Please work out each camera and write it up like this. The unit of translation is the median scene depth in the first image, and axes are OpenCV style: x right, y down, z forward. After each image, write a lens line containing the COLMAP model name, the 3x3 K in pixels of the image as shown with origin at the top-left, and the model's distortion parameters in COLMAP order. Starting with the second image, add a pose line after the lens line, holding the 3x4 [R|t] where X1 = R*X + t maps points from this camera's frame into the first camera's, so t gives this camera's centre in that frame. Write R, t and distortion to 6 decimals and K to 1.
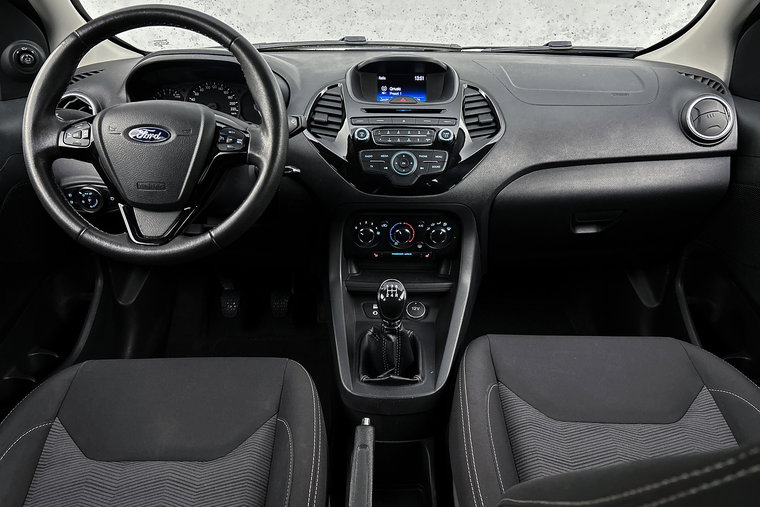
lens RADIAL K [[570.2, 0, 379.1], [0, 570.2, 258.1], [0, 0, 1]] dist [0.057688, -0.068762]
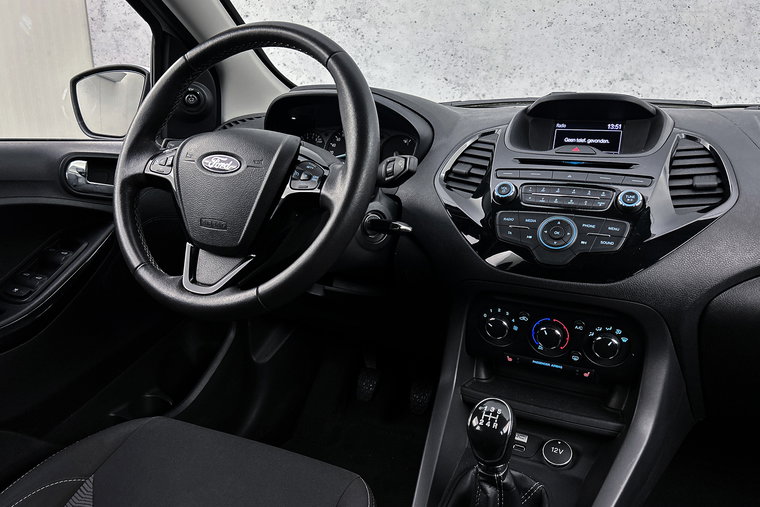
lens RADIAL K [[570.2, 0, 380.9], [0, 570.2, 258.4], [0, 0, 1]] dist [0.057688, -0.068762]
pose [[0.899876, 0.113098, -0.421227, 0.140806], [-0.174720, 0.978391, -0.110562, -0.021188], [0.399620, 0.173089, 0.900191, 0.281310]]
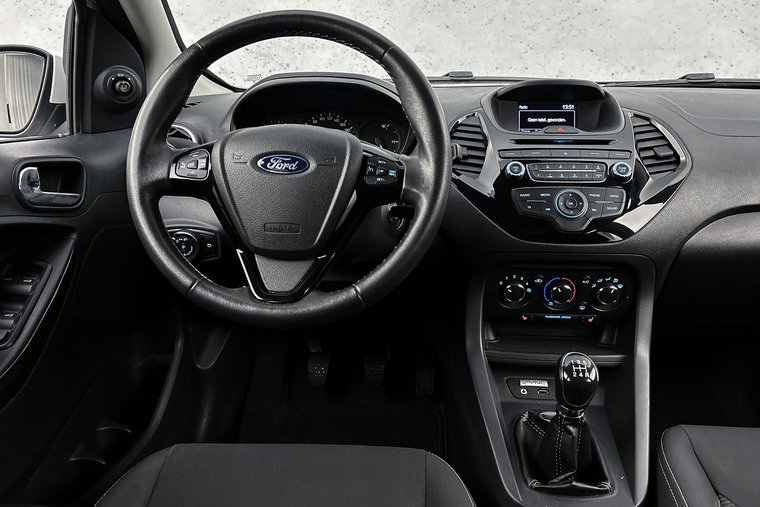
lens RADIAL K [[570.2, 0, 376.8], [0, 570.2, 251.9], [0, 0, 1]] dist [0.057688, -0.068762]
pose [[0.998115, 0.010046, -0.060541, -0.171423], [-0.016369, 0.994352, -0.104859, -0.009641], [0.059146, 0.105652, 0.992643, 0.181450]]
